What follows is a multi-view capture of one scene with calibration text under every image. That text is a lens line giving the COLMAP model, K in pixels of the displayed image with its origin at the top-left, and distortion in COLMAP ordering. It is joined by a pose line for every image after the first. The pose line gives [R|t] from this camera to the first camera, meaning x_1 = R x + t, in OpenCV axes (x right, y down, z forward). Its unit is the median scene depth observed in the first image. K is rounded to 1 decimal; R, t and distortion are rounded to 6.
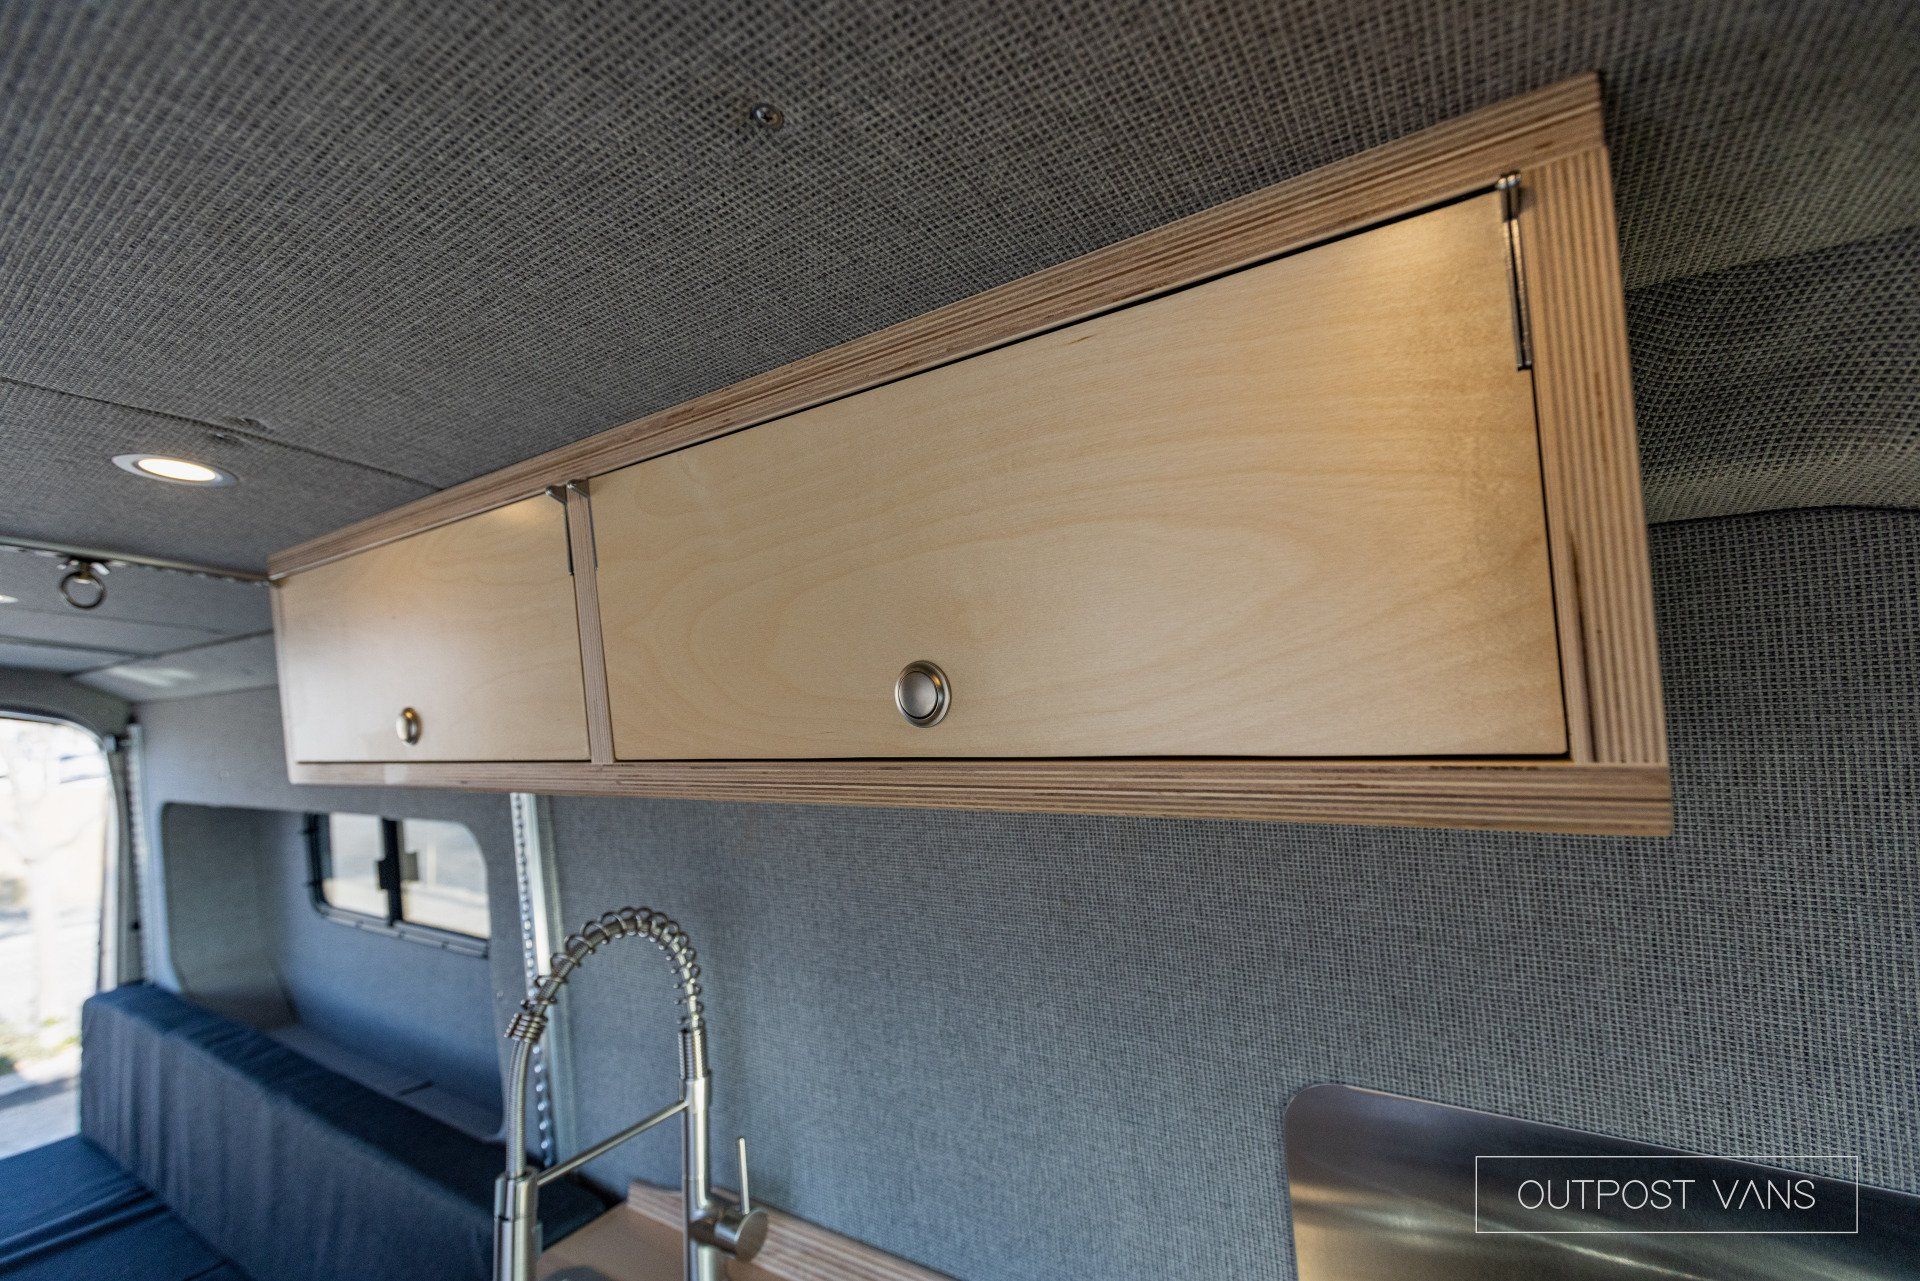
lens RADIAL K [[832.1, 0, 960.0], [0, 832.1, 640.5], [0, 0, 1]] dist [0.002295, -0.000443]
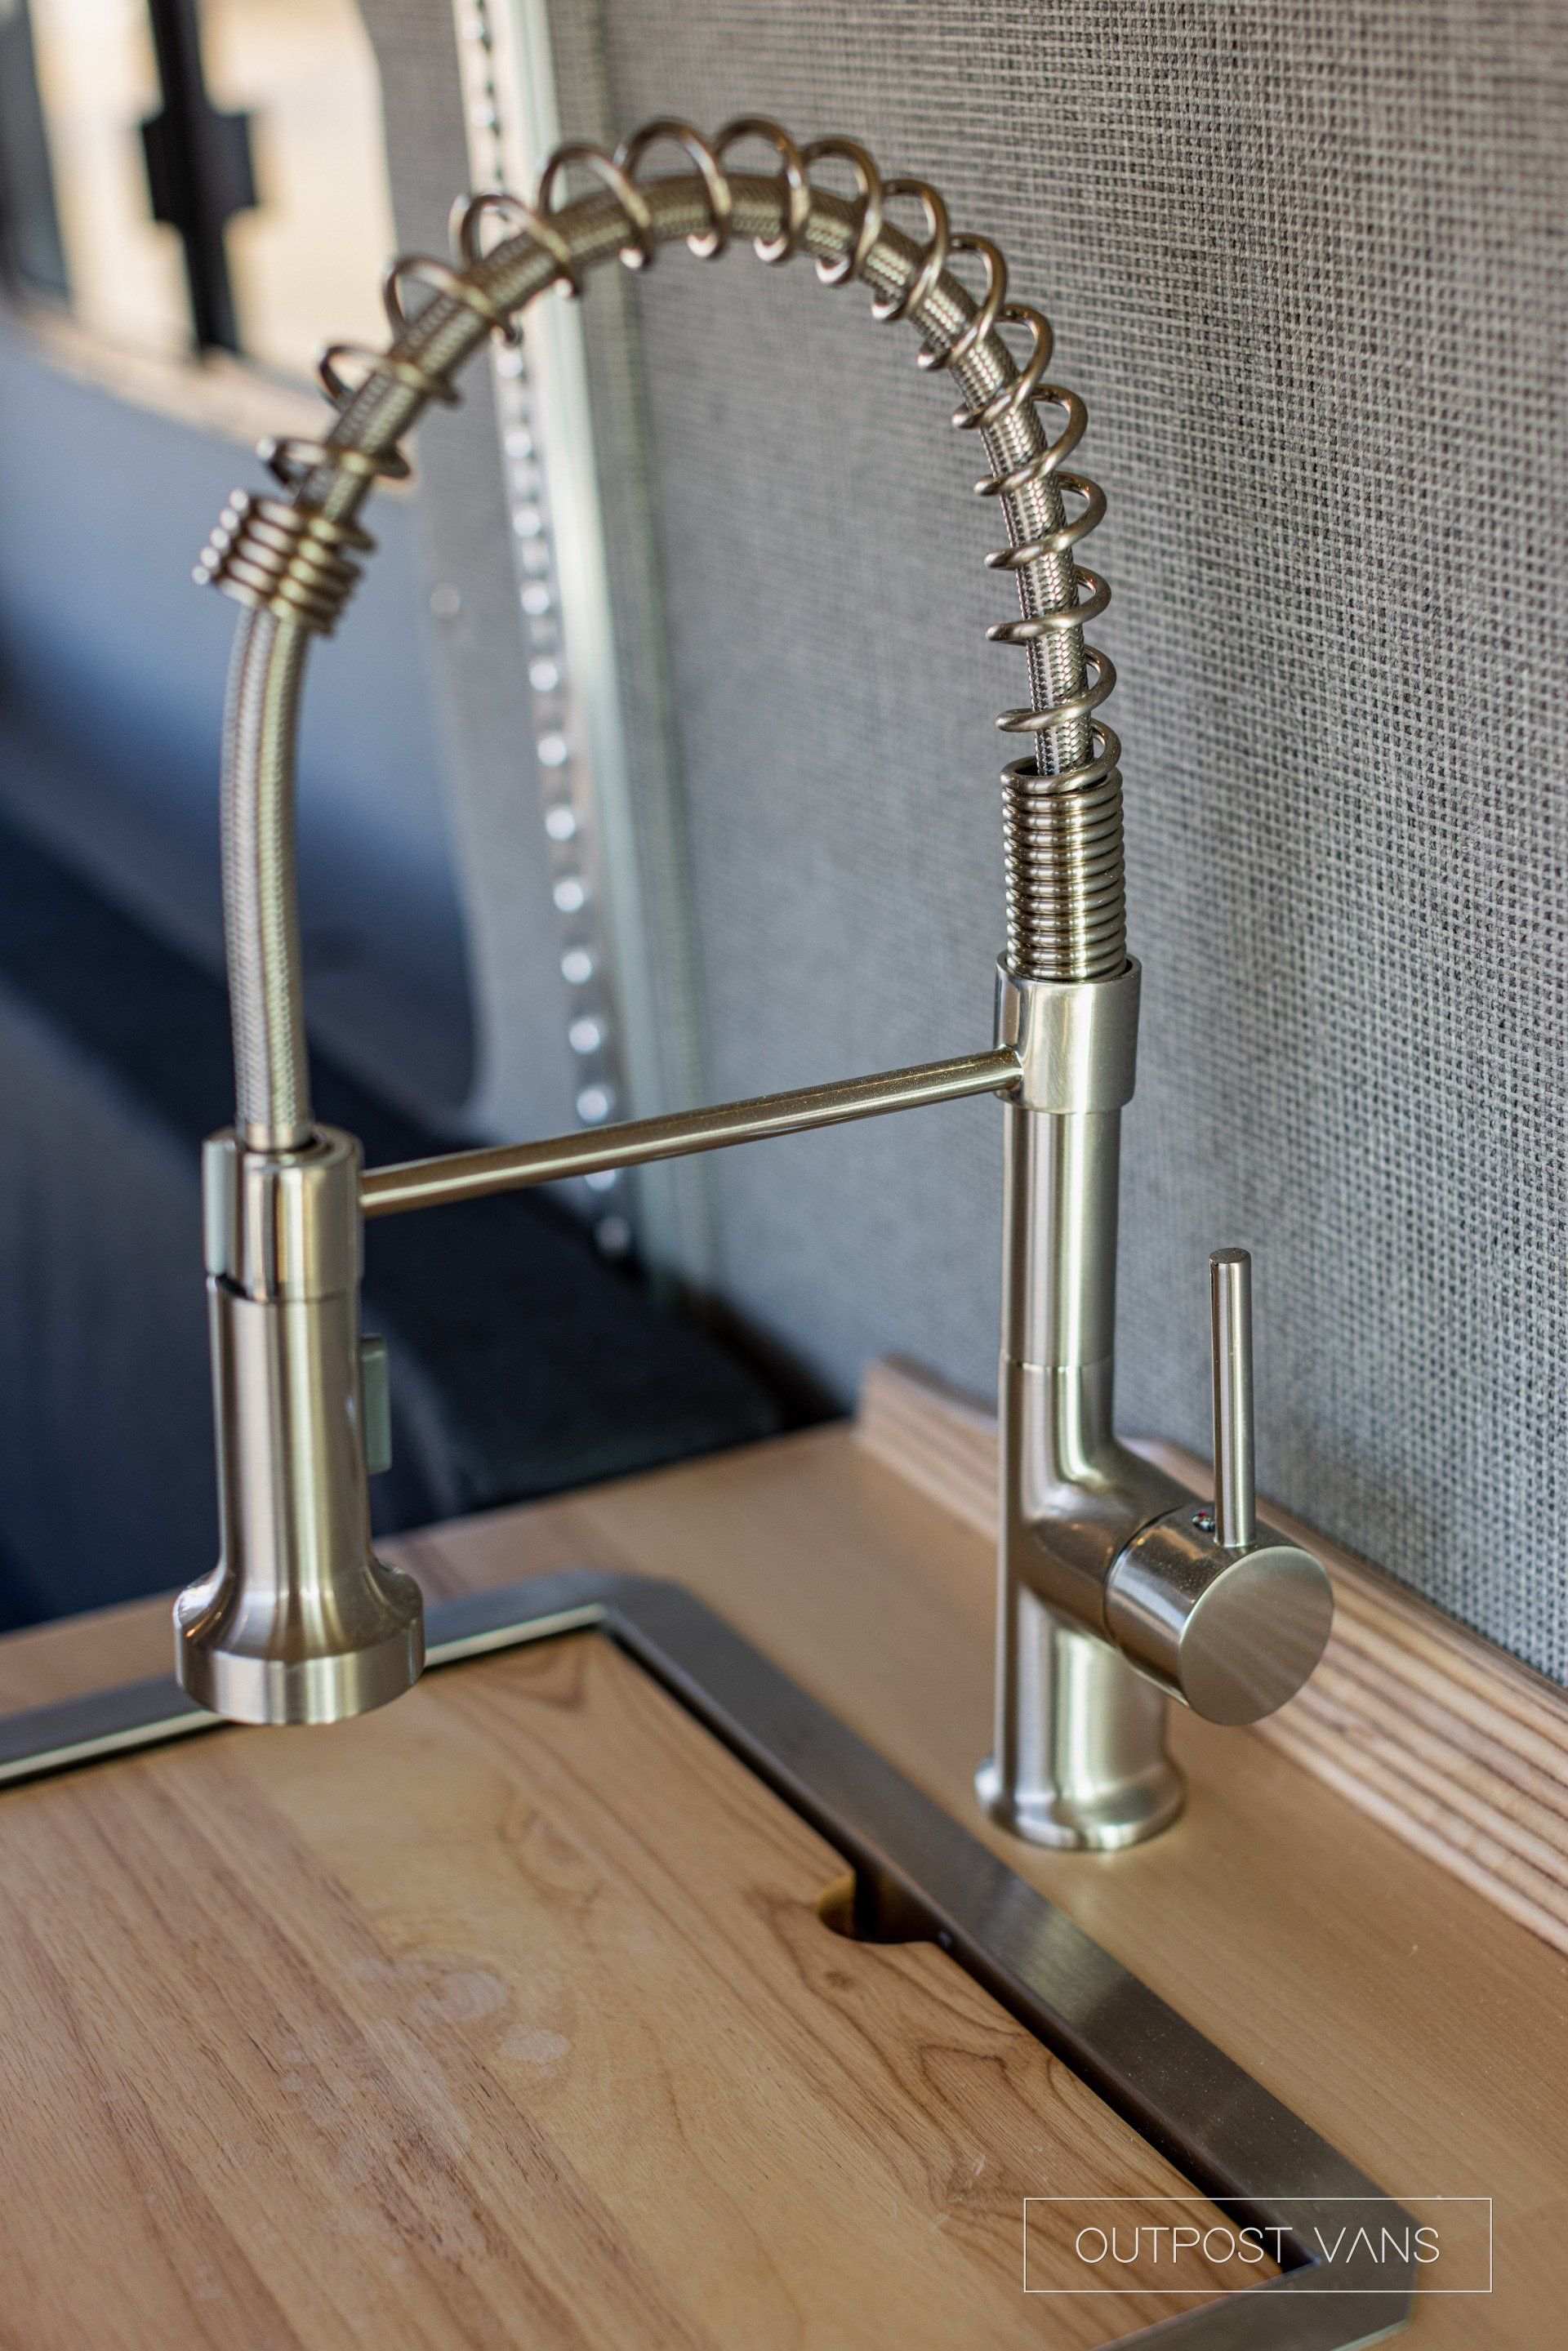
lens RADIAL K [[3348.0, 0, 784.0], [0, 3348.0, 1175.5], [0, 0, 1]] dist [-0.010774, -0.032305]
pose [[0.878151, 0.198215, -0.435386, 0.015215], [0.011324, 0.901252, 0.433147, 0.192279], [0.478249, -0.385299, 0.789191, 0.249660]]
